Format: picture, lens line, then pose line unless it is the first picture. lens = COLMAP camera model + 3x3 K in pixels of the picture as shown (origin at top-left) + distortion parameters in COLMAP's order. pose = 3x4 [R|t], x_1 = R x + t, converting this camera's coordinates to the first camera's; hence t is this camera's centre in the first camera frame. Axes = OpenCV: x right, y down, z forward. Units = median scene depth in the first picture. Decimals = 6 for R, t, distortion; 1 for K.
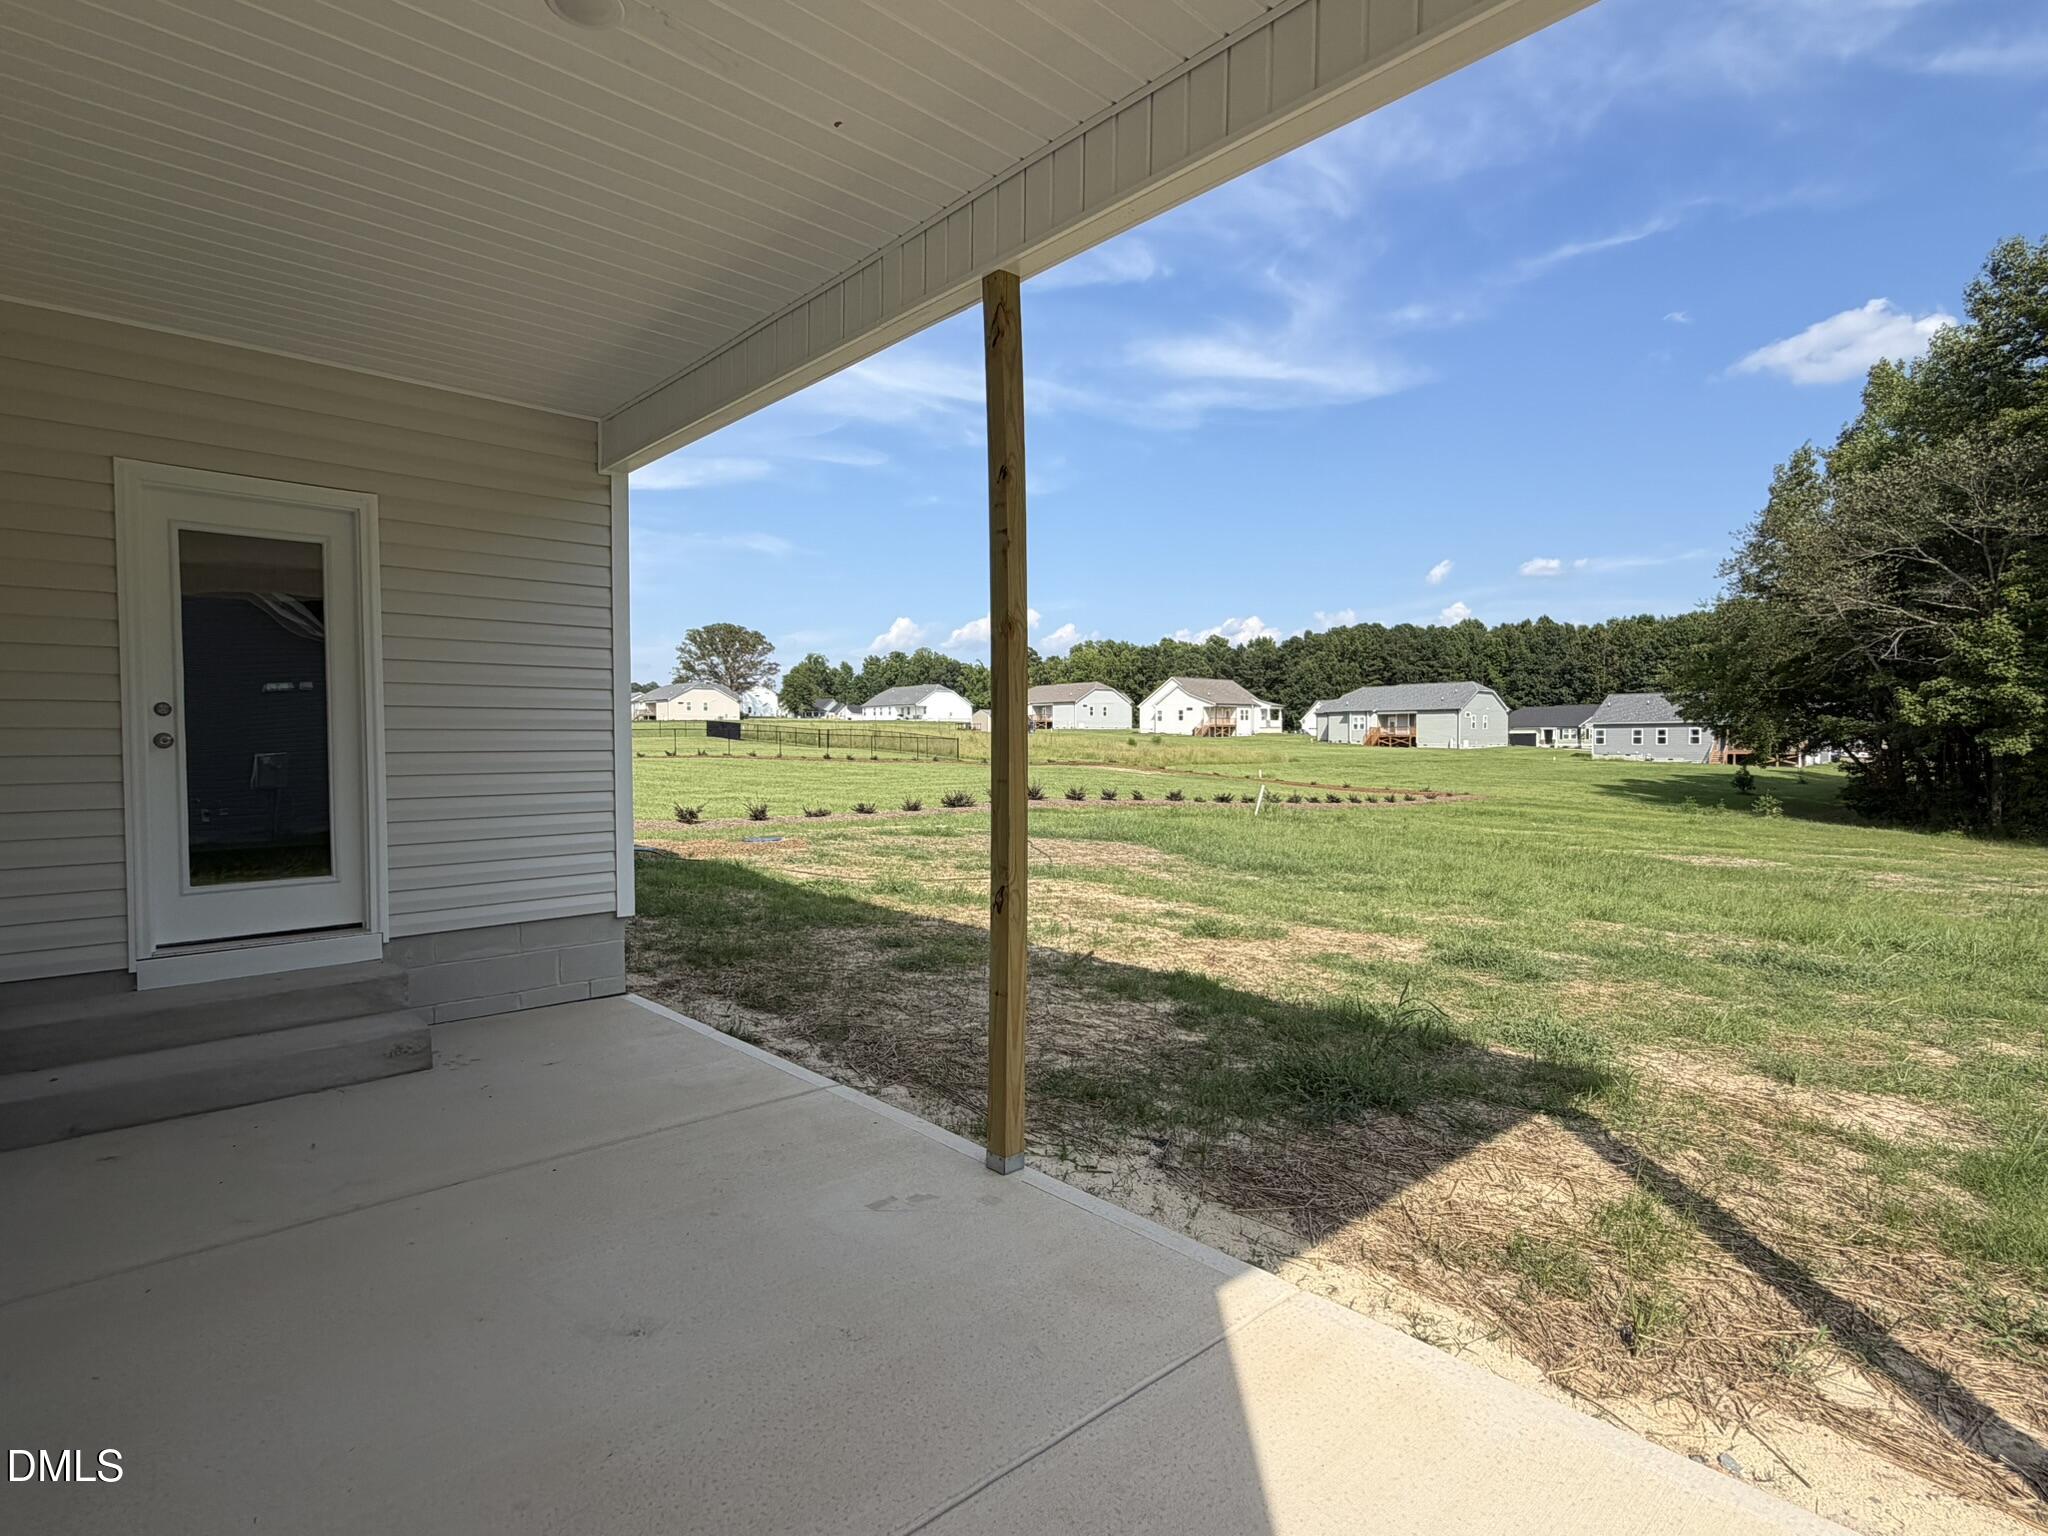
lens RADIAL K [[1040.9, 0, 1026.9], [0, 1040.9, 769.4], [0, 0, 1]] dist [0.015688, -0.001475]
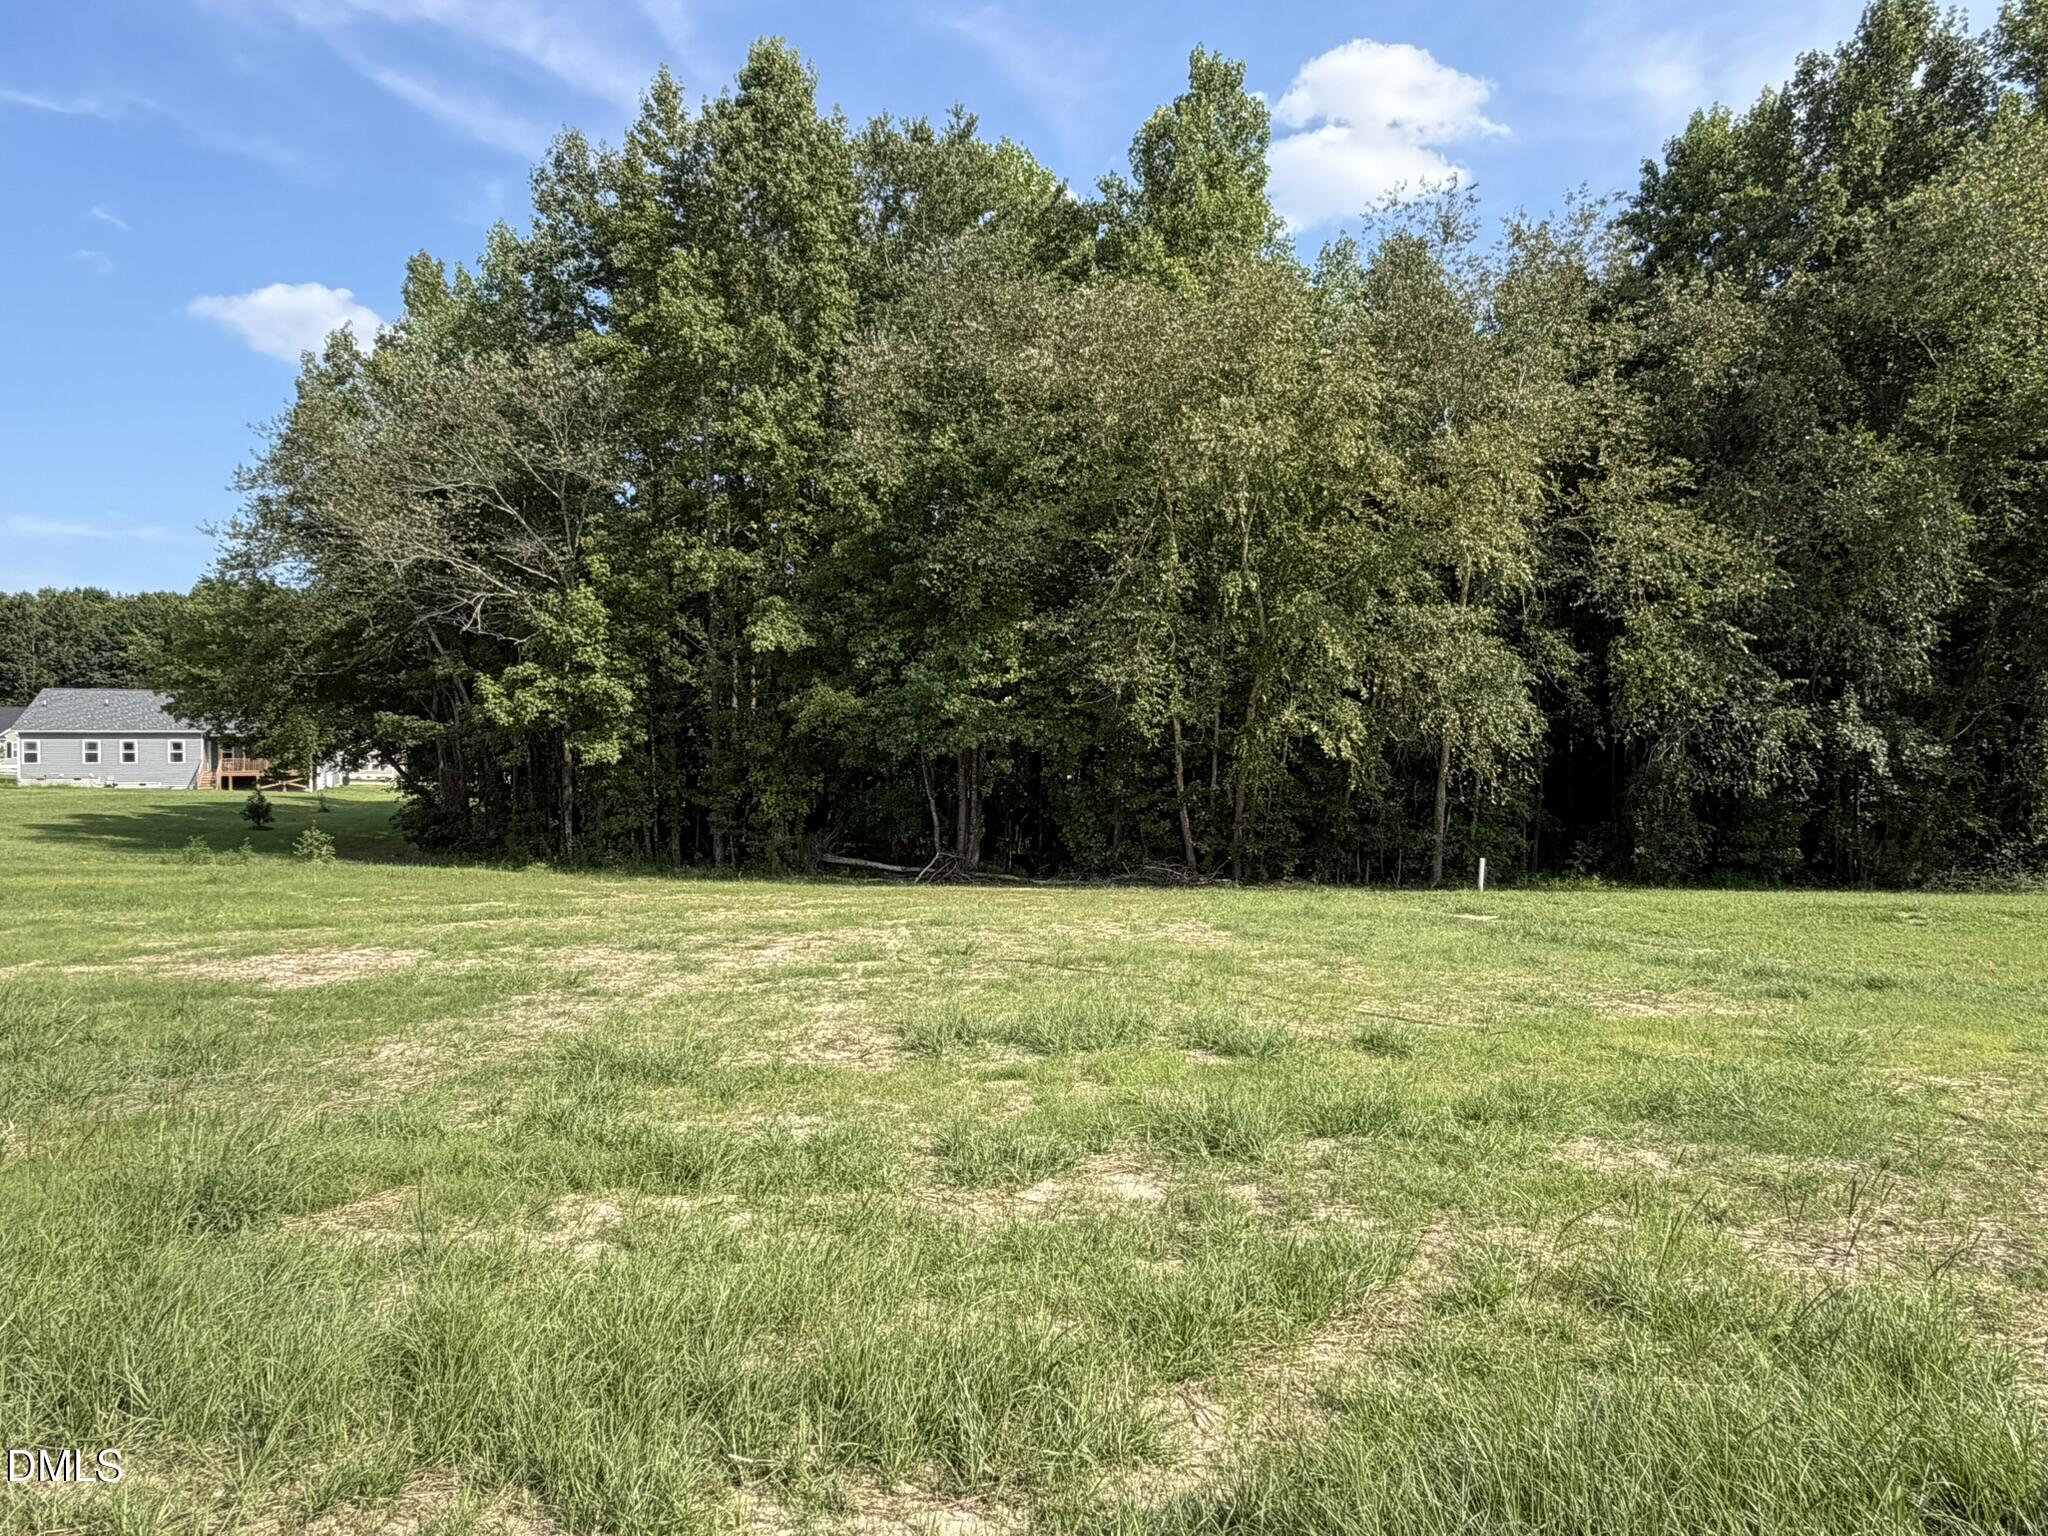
lens RADIAL K [[1252.4, 0, 1006.1], [0, 1252.4, 772.7], [0, 0, 1]] dist [-0.005541, 0.002952]
pose [[0.394128, -0.005568, 0.919039, 0.147629], [0.026774, 0.999627, -0.005426, 0.005093], [-0.918666, 0.026745, 0.394130, 0.277236]]
